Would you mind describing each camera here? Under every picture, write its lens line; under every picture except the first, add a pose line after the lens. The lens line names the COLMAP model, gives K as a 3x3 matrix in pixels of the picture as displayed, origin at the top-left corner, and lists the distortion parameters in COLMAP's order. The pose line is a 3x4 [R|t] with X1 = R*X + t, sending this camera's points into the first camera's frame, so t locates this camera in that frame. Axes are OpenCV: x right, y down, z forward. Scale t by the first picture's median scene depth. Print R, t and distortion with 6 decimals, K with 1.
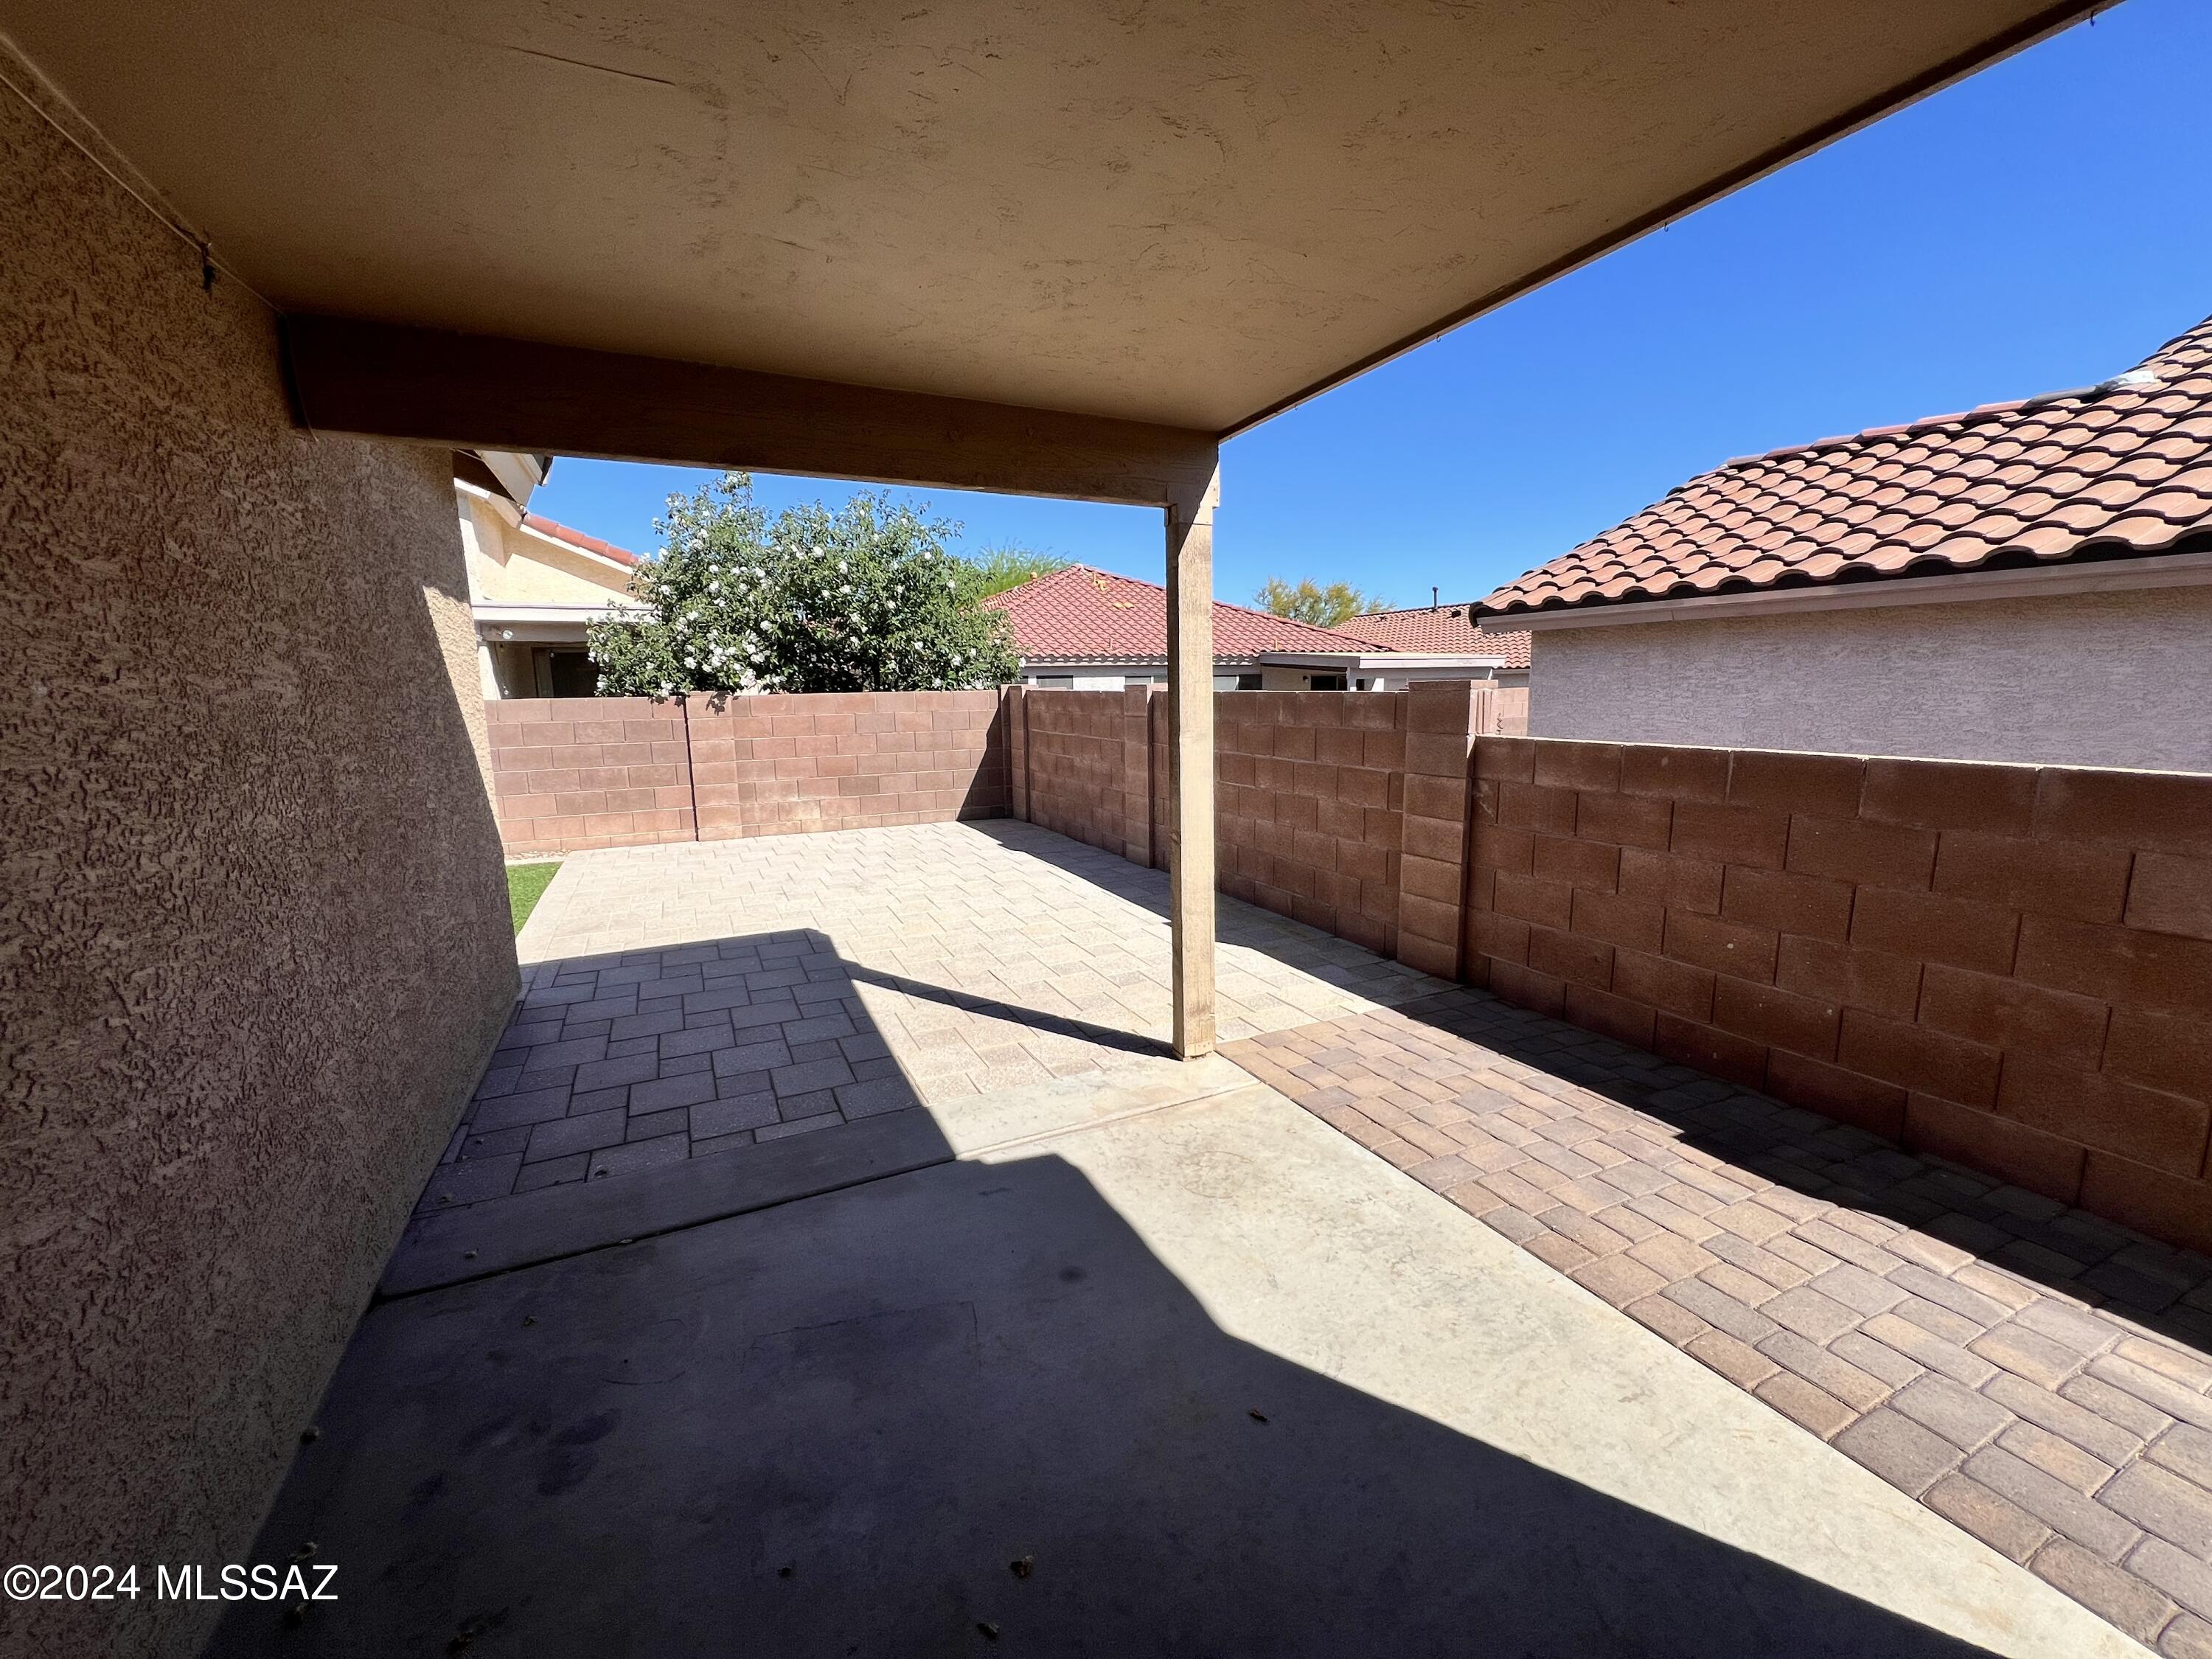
lens RADIAL K [[881.0, 0, 1106.4], [0, 881.0, 834.2], [0, 0, 1]] dist [-0.001648, 0.000337]
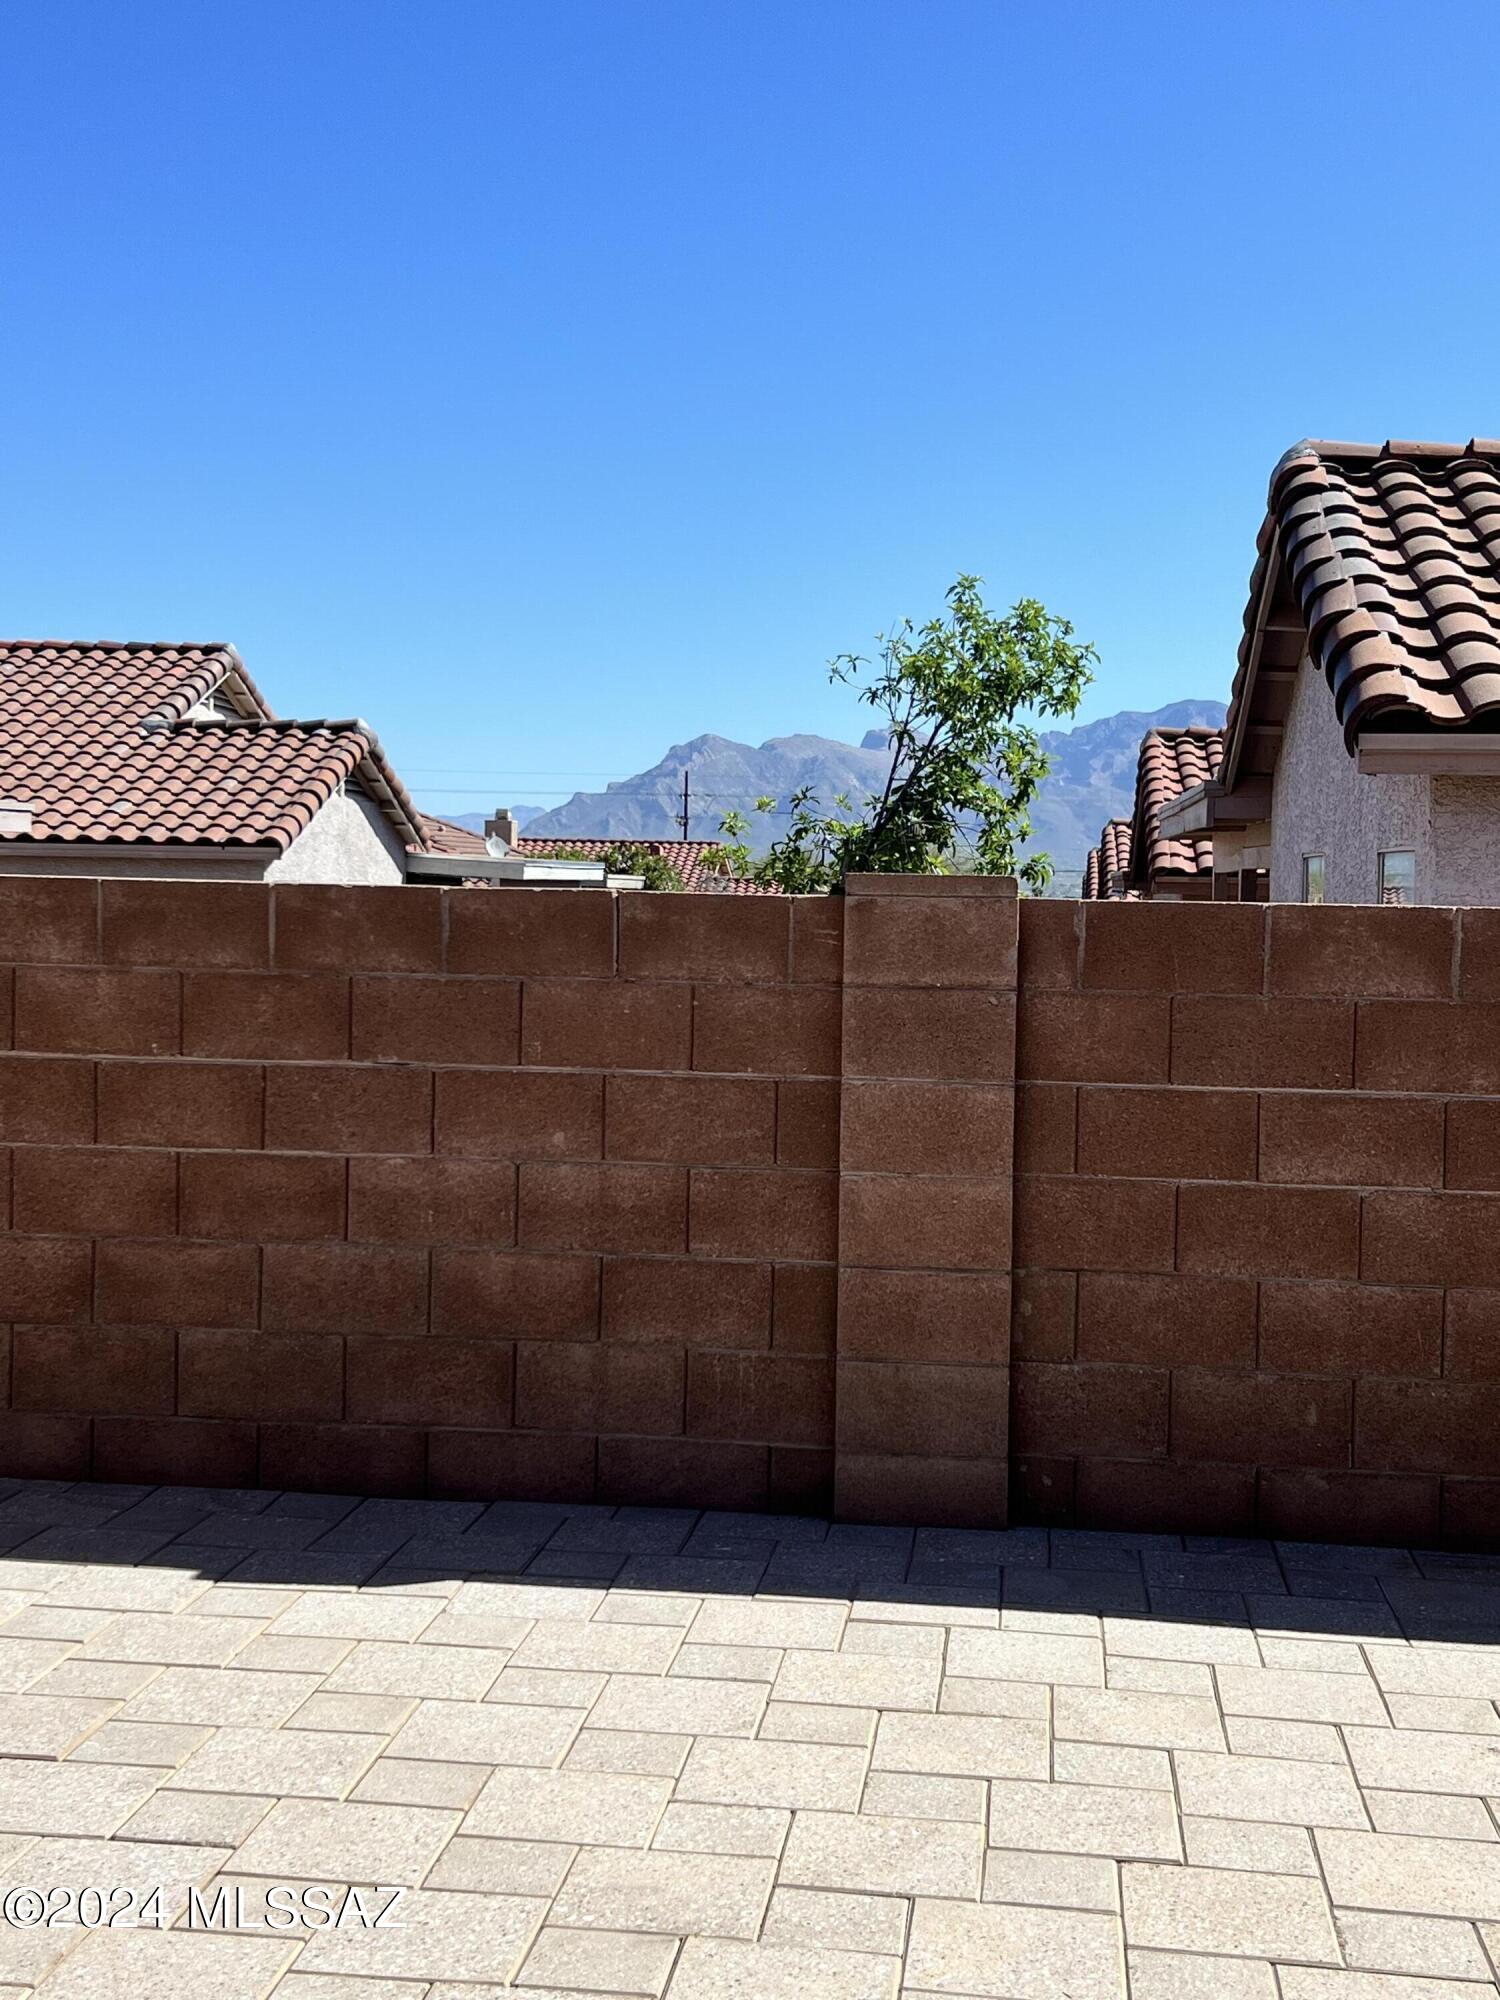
lens RADIAL K [[2444.9, 0, 761.4], [0, 2444.9, 1006.8], [0, 0, 1]] dist [0.069107, 0.000000]
pose [[0.539478, -0.018083, 0.841806, -0.541255], [0.116360, 0.991778, -0.053265, -0.078591], [-0.833921, 0.126688, 0.537146, 0.530743]]
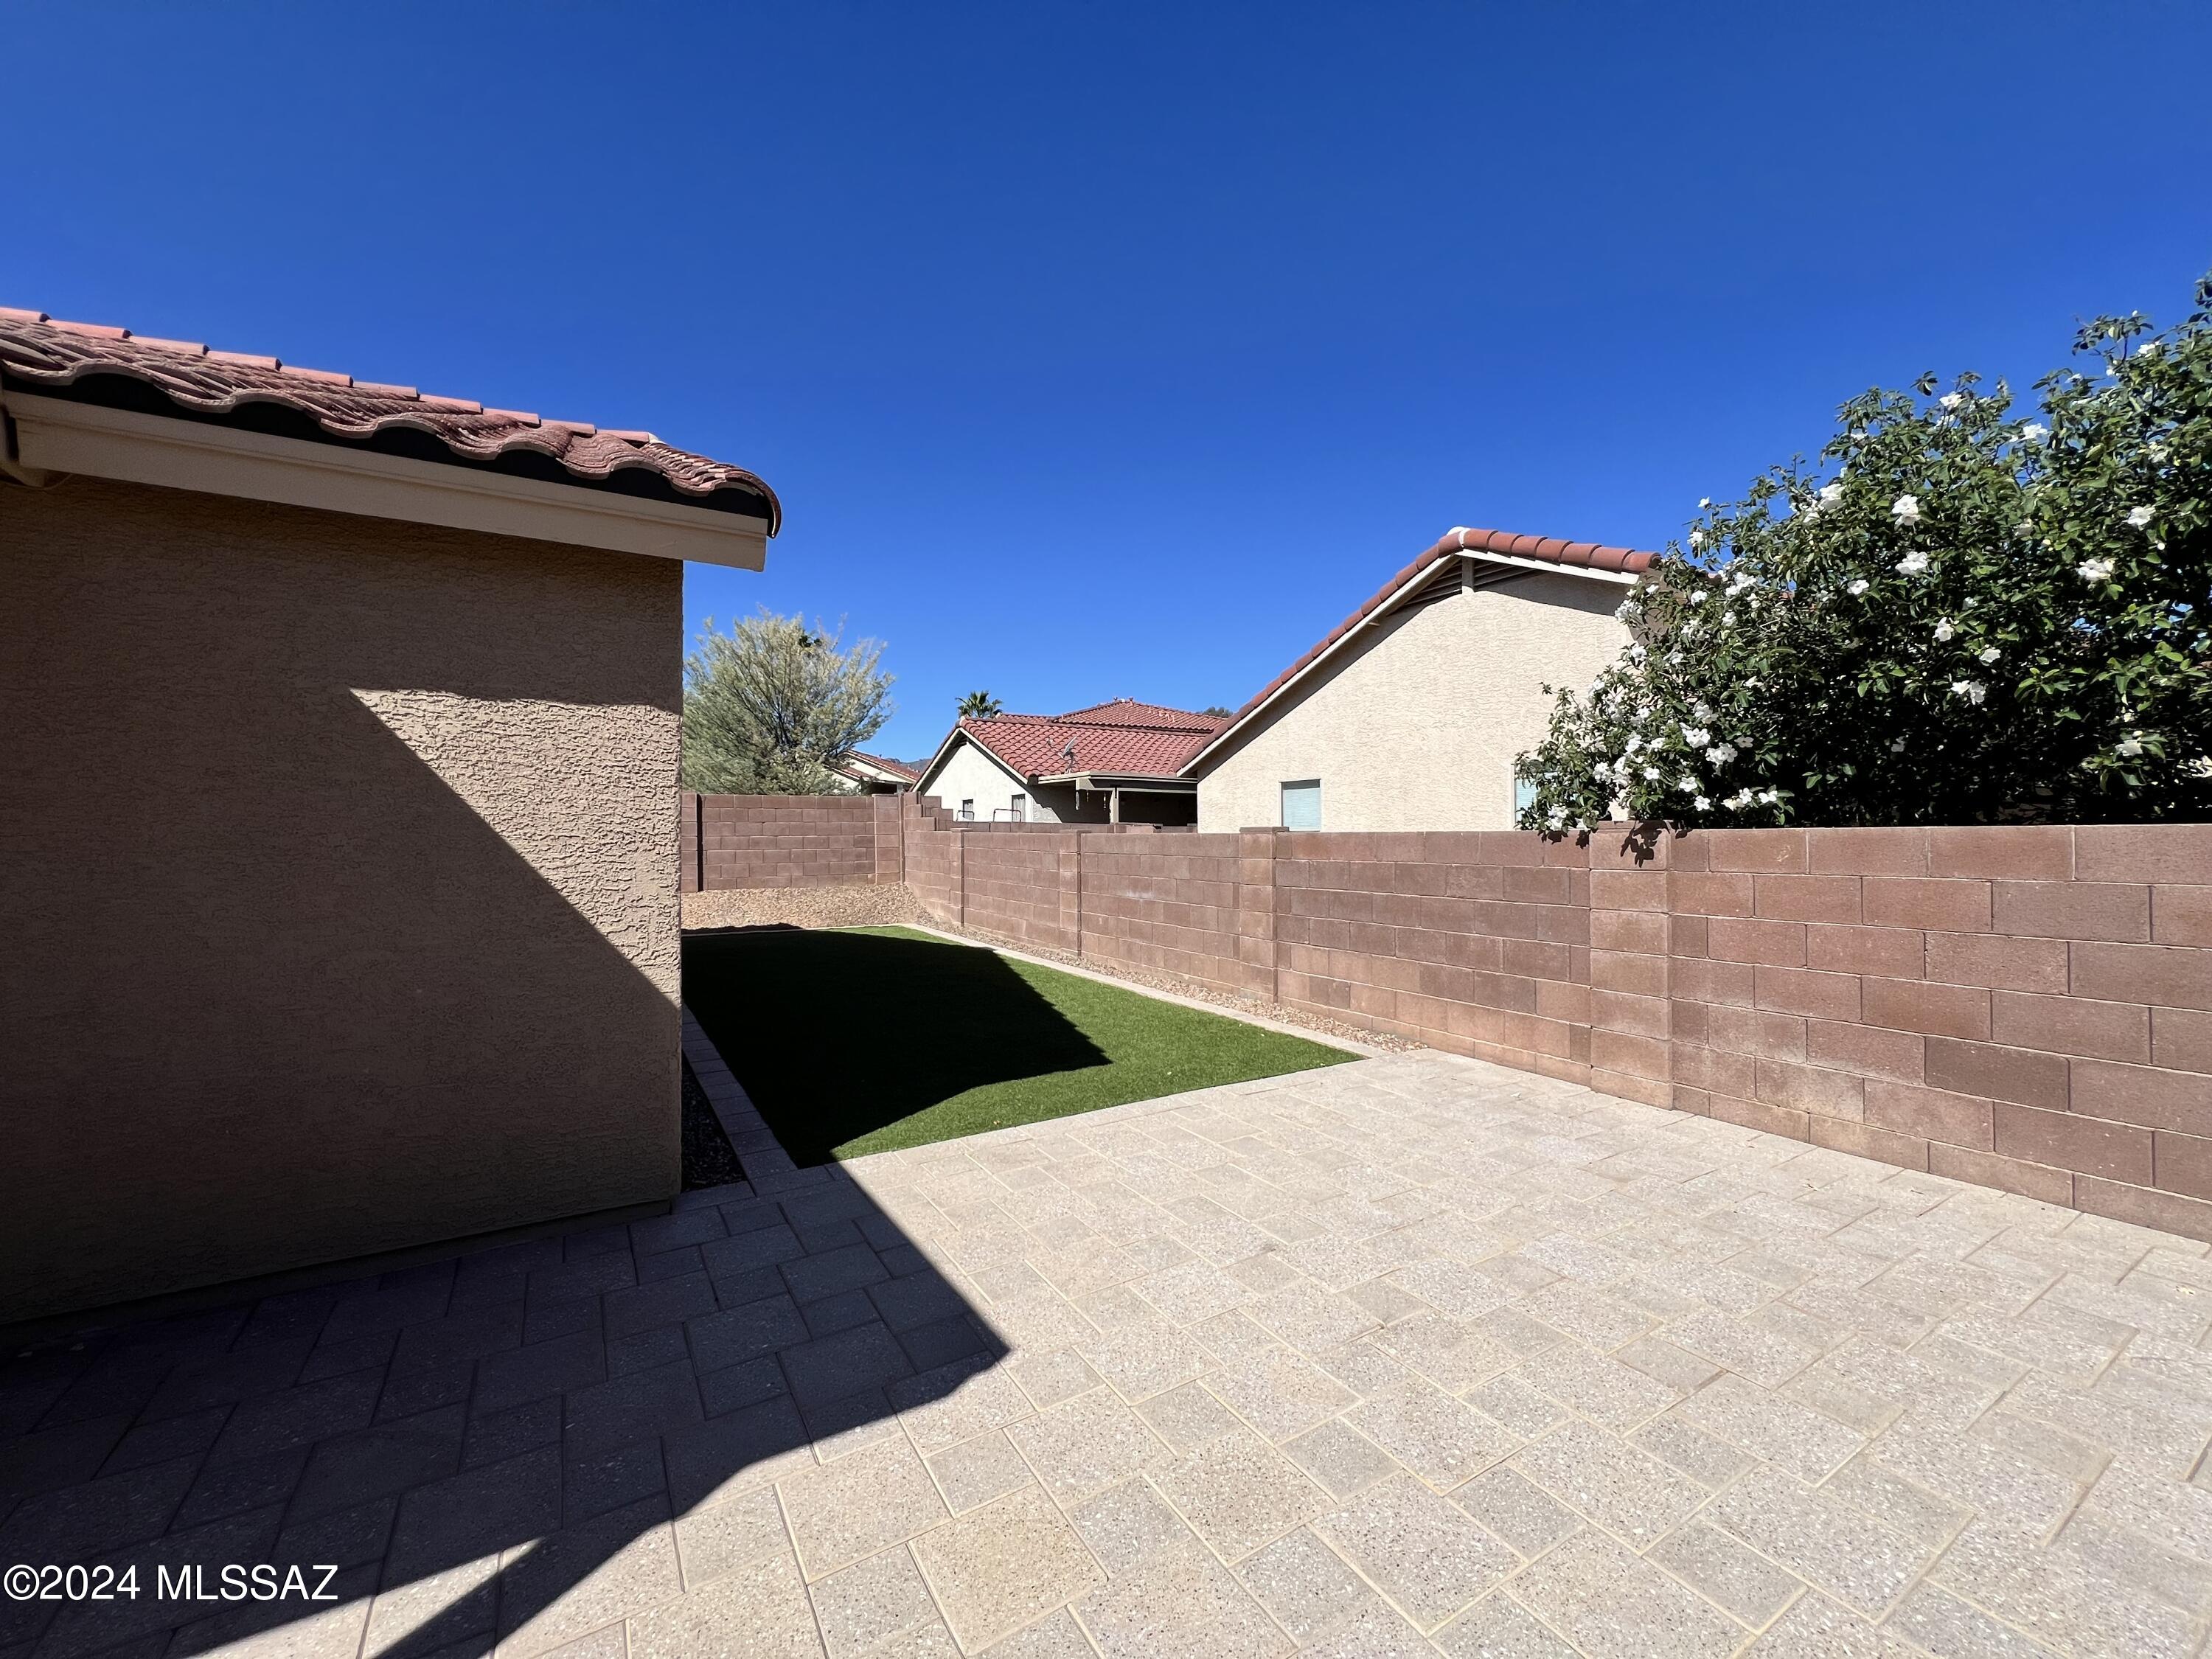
lens RADIAL K [[881.0, 0, 1094.2], [0, 881.0, 827.5], [0, 0, 1]] dist [-0.001648, 0.000337]
pose [[0.083736, 0.004504, -0.996478, 0.062304], [-0.166998, 0.985911, -0.009577, -0.097206], [0.982395, 0.167212, 0.083309, 0.624620]]
